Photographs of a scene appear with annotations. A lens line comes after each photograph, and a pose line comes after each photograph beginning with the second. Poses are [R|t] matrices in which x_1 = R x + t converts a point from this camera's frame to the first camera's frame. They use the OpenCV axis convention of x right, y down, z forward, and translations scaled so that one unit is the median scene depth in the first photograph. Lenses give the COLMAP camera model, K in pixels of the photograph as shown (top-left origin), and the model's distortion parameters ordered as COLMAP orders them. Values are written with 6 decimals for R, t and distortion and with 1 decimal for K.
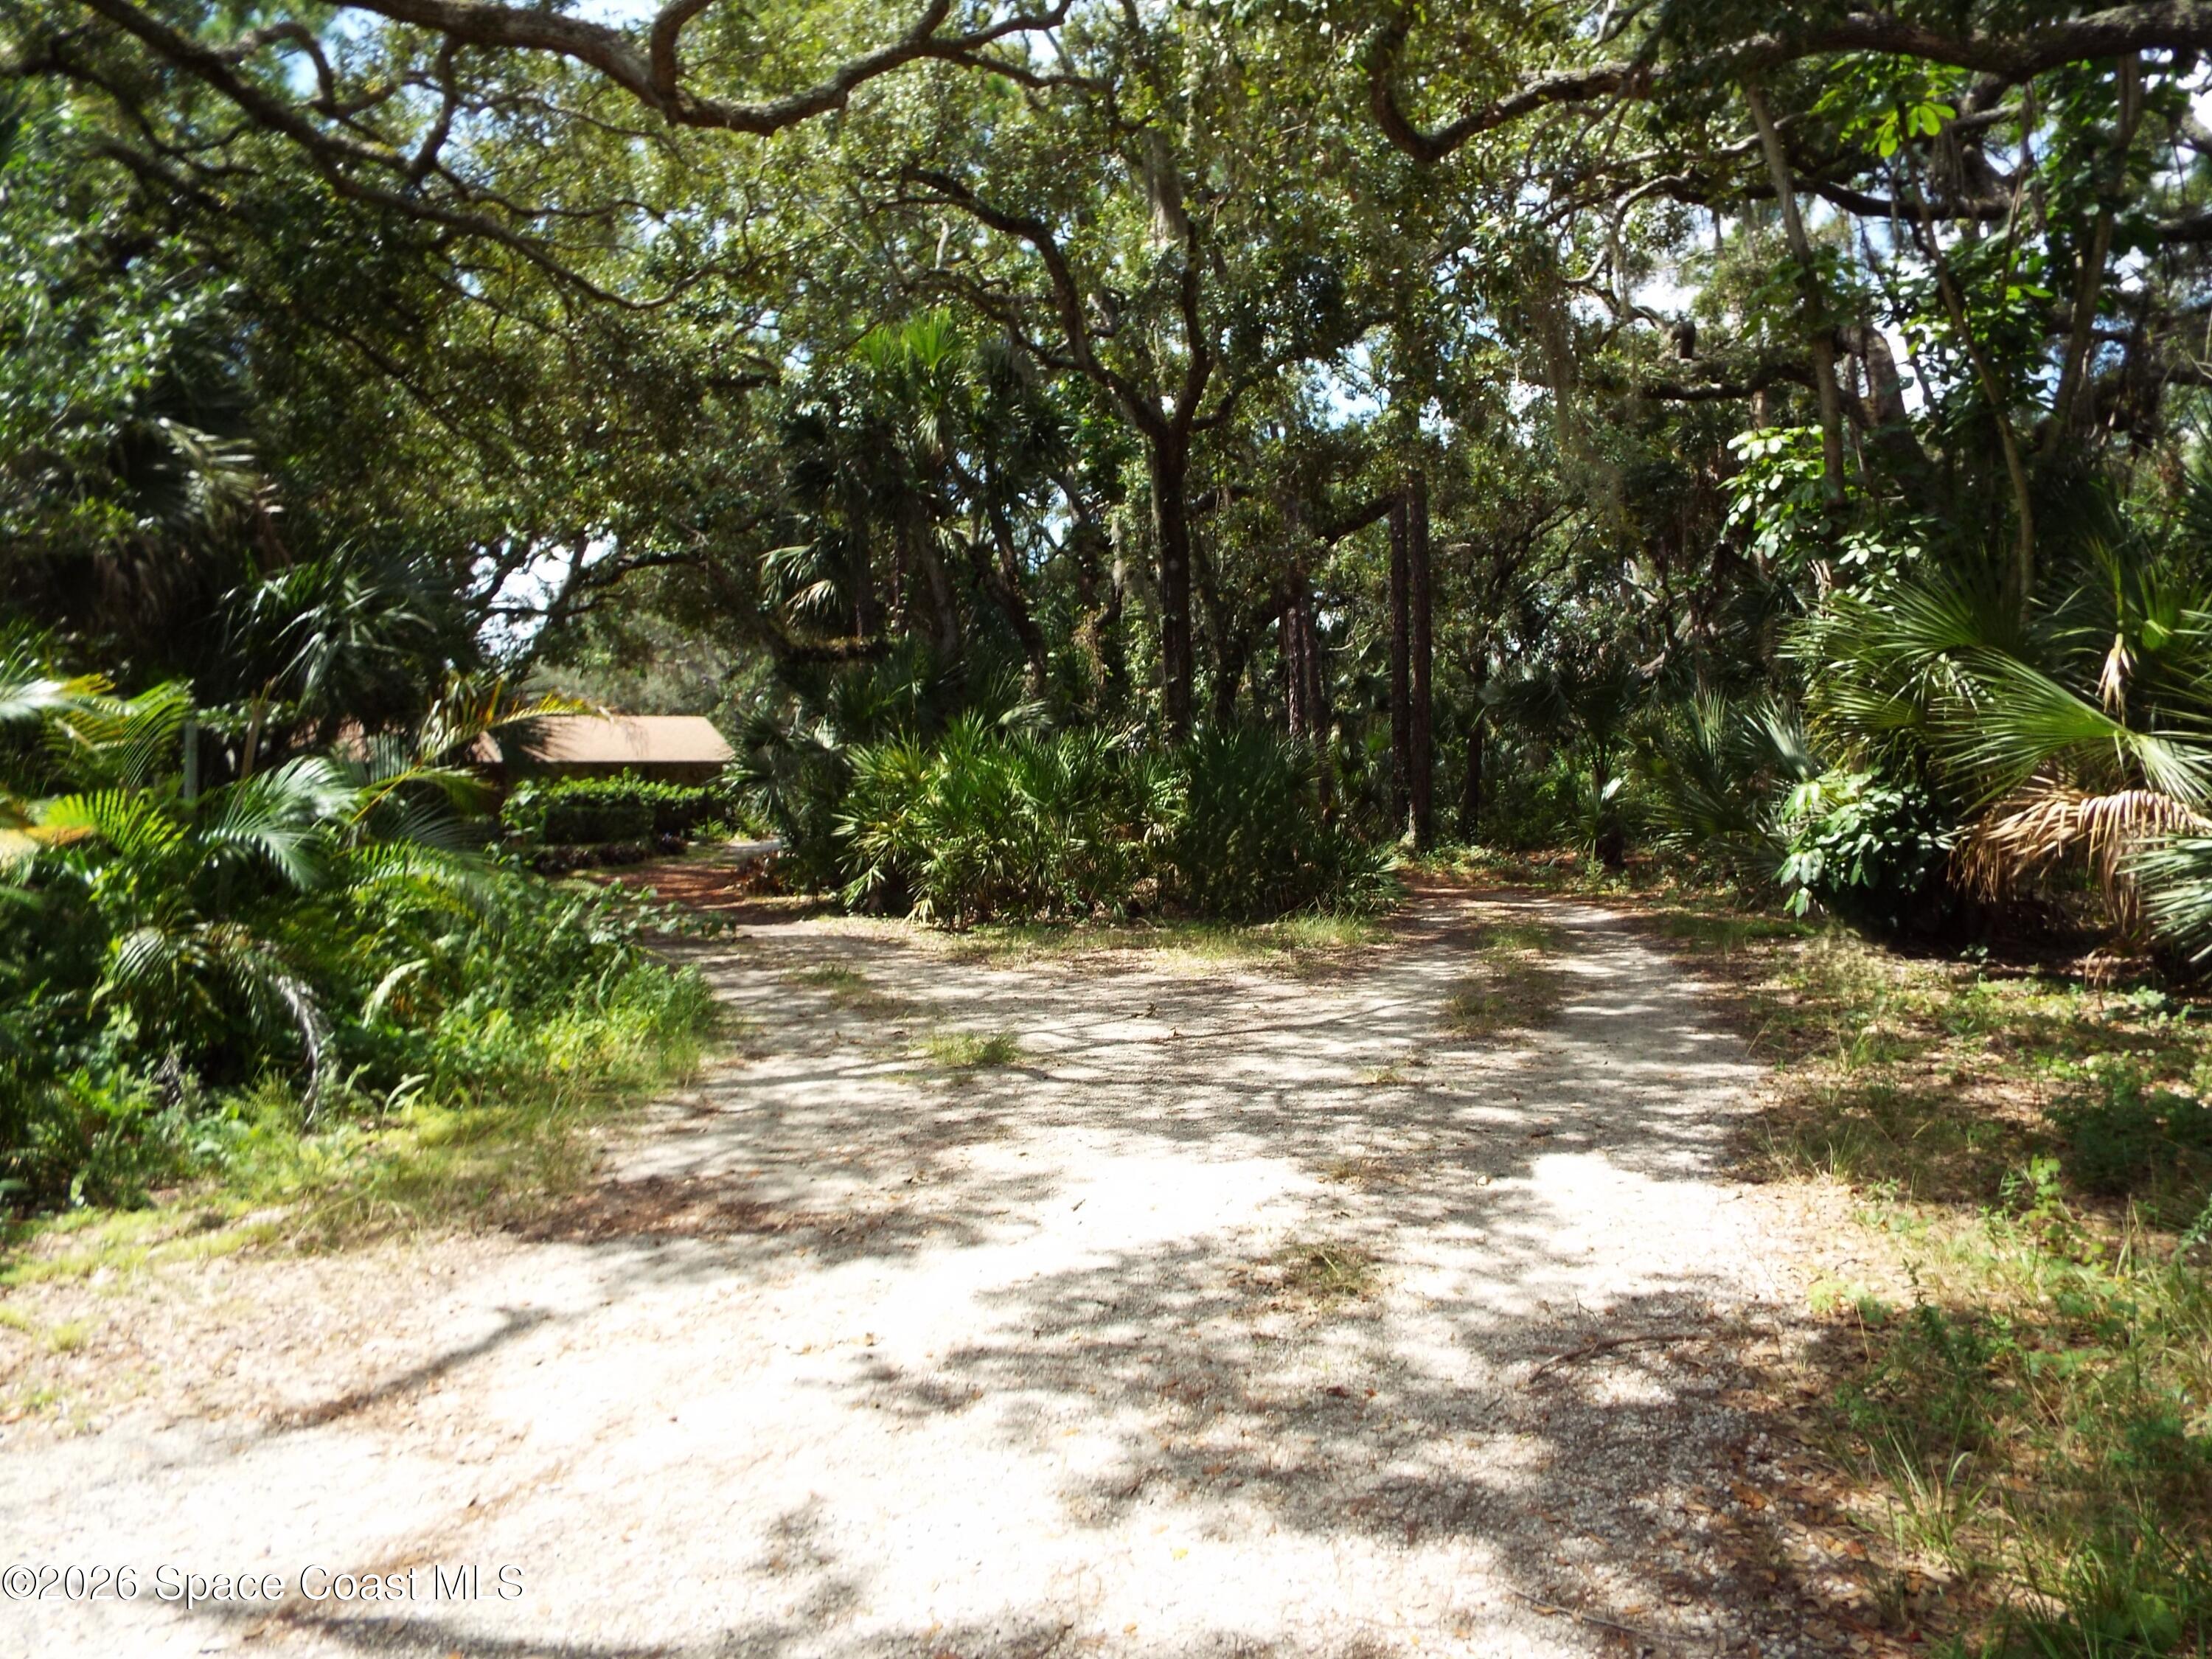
lens RADIAL K [[1591.4, 0, 1104.5], [0, 1591.4, 823.9], [0, 0, 1]] dist [0.003053, 0.004417]
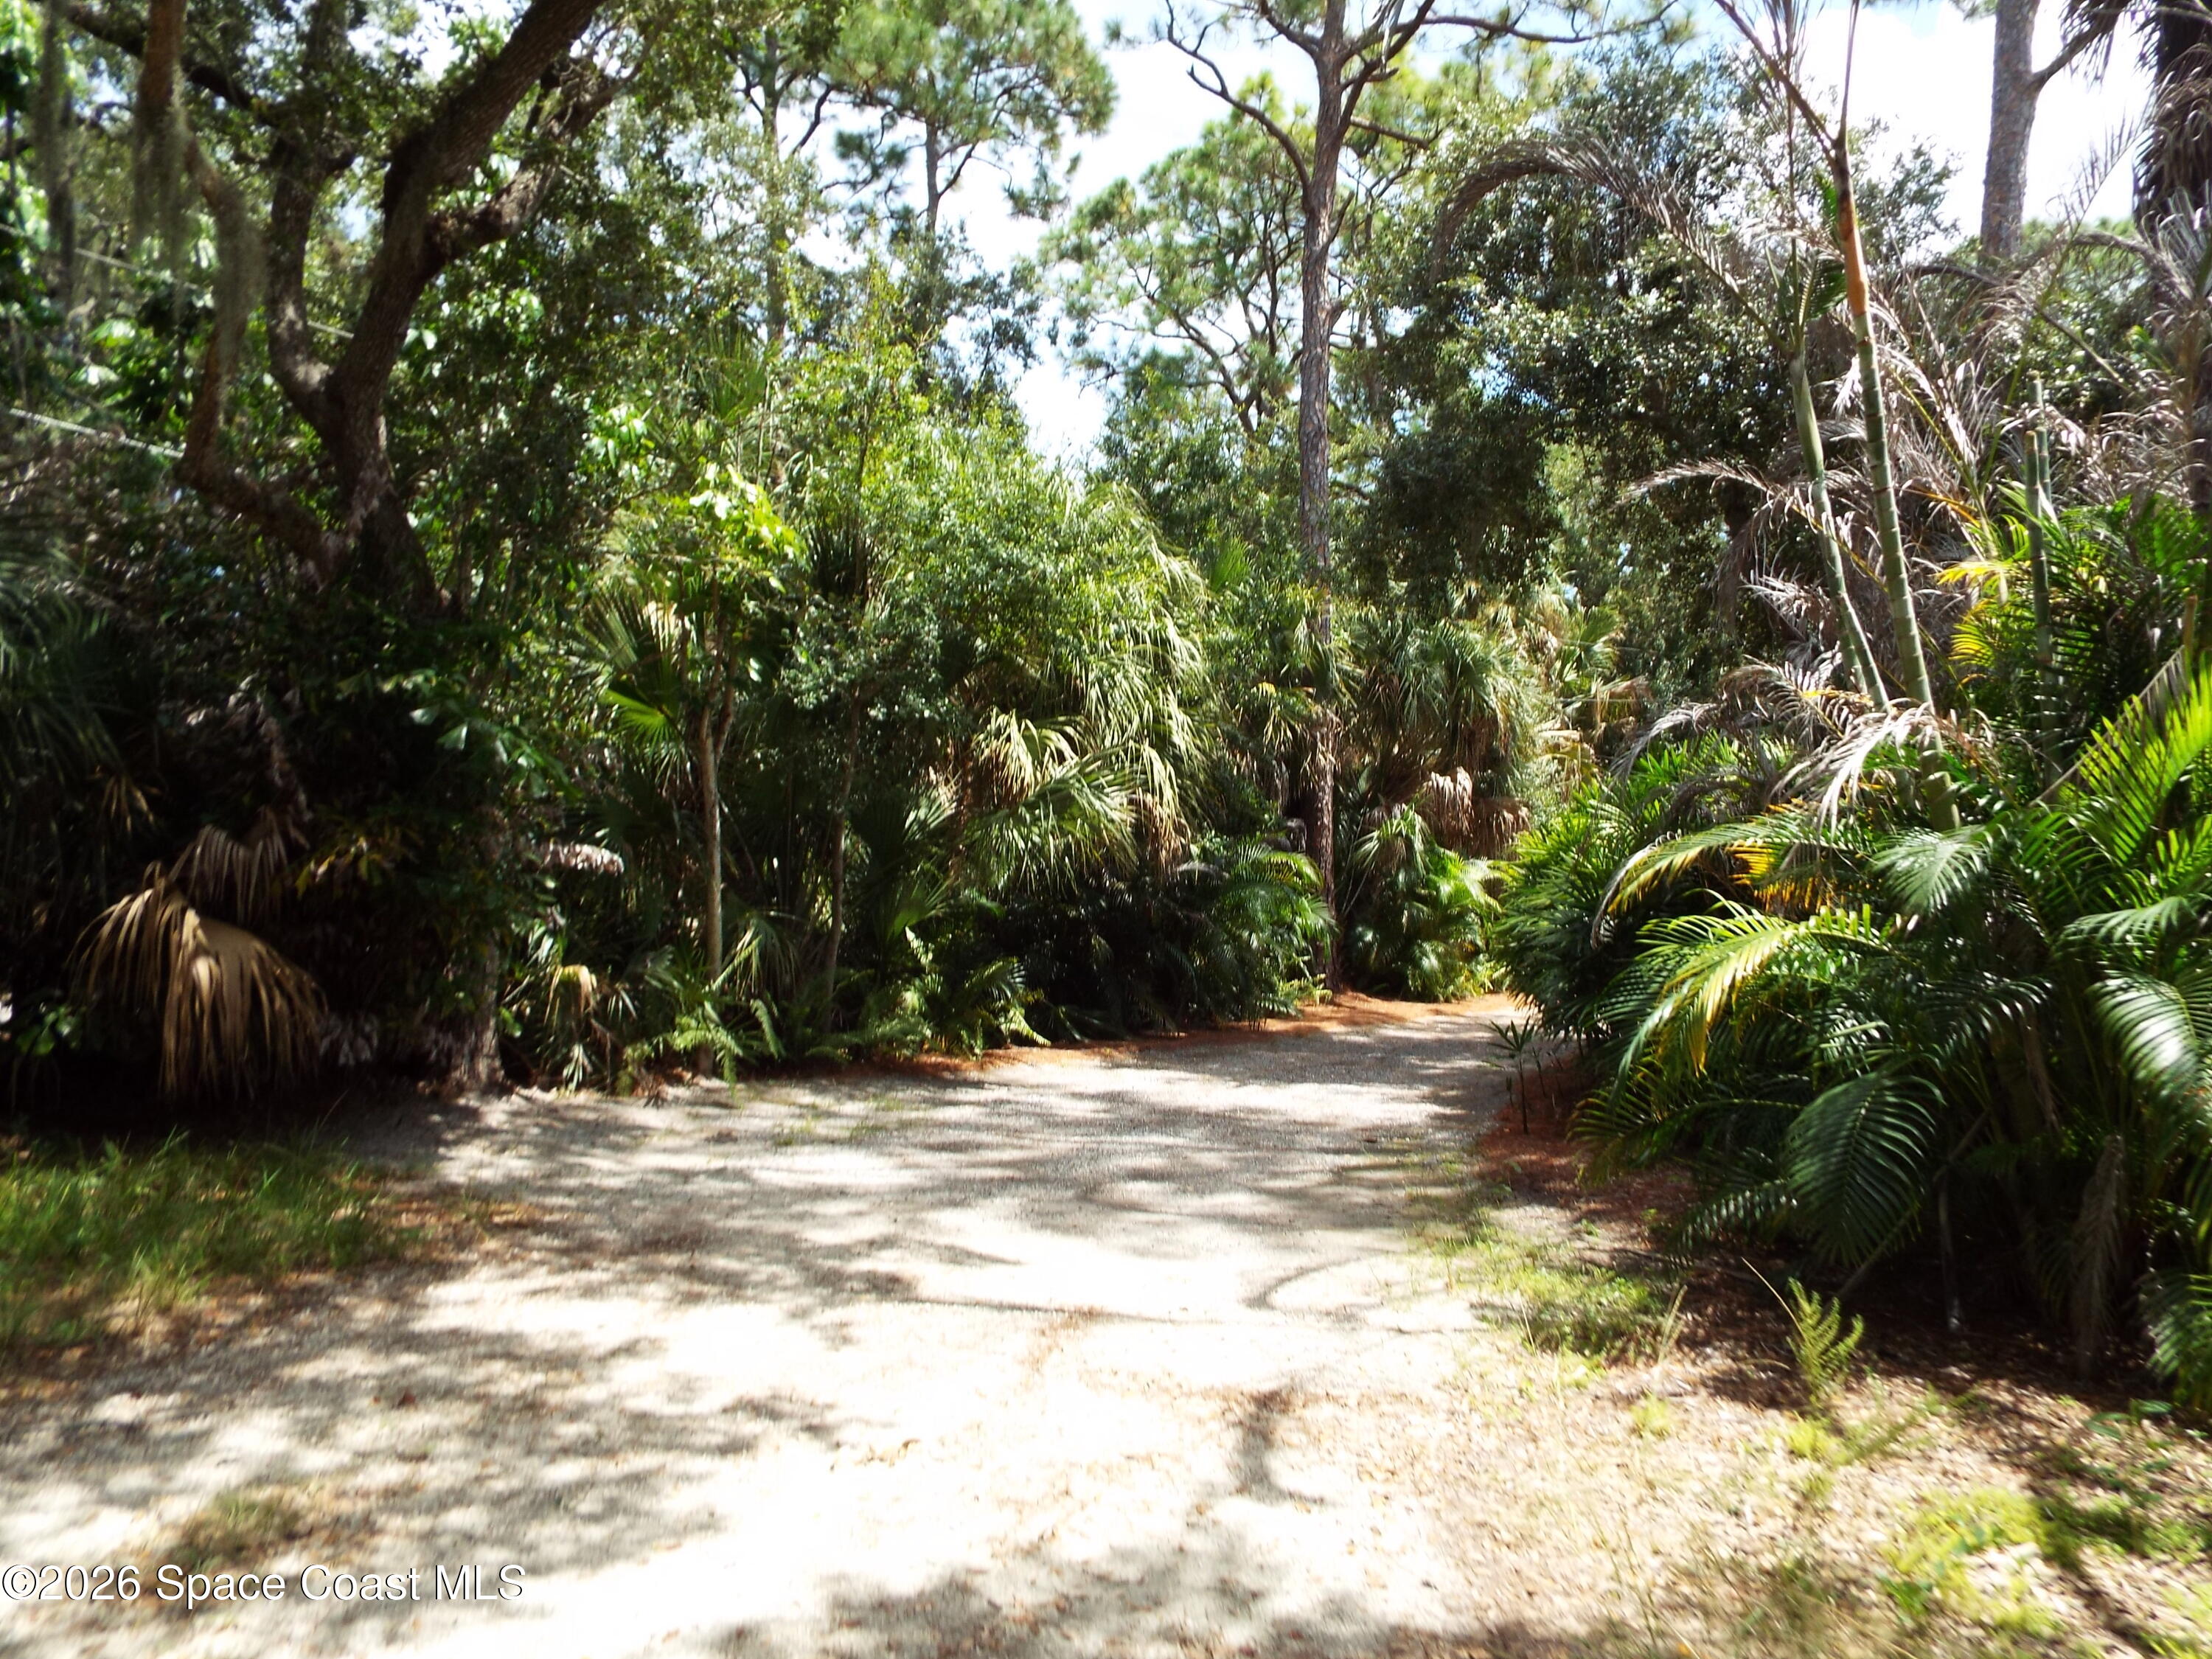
lens RADIAL K [[1591.4, 0, 1107.6], [0, 1591.4, 829.9], [0, 0, 1]] dist [0.003053, 0.004417]
pose [[-0.986552, -0.009818, -0.163150, -0.148926], [-0.005389, 0.999605, -0.027567, -0.022794], [0.163356, -0.026317, -0.986216, 2.026601]]
